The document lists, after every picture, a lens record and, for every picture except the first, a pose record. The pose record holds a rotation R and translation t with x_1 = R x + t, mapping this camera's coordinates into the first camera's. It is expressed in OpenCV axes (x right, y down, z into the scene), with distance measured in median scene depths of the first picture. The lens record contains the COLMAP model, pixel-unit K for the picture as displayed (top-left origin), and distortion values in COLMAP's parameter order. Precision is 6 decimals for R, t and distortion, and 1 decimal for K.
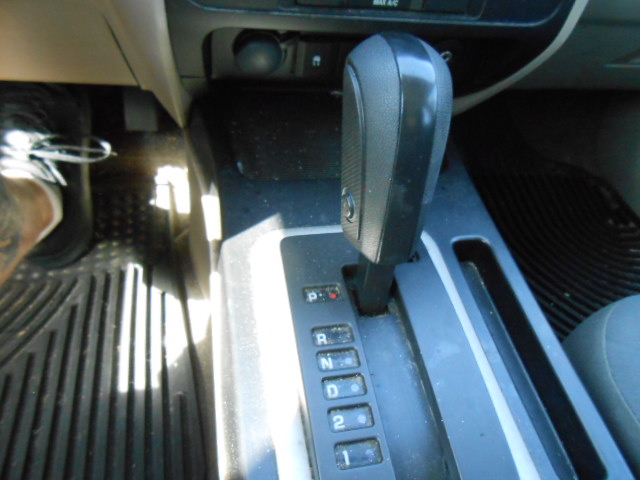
lens RADIAL K [[482.4, 0, 311.0], [0, 482.4, 240.6], [0, 0, 1]] dist [-0.034226, 0.006465]
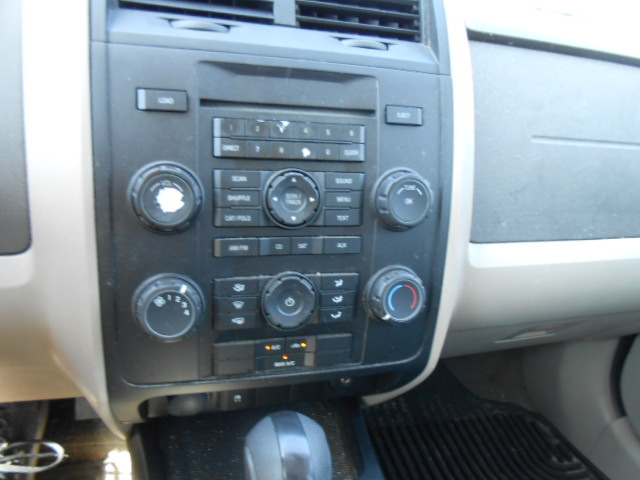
lens RADIAL K [[477.6, 0, 320.0], [0, 477.6, 240.0], [0, 0, 1]] dist [-0.026982, 0.012355]
pose [[0.995765, -0.040898, 0.082339, 0.094059], [0.071111, 0.910279, -0.407842, -0.159238], [-0.058271, 0.411970, 0.909332, -0.191271]]
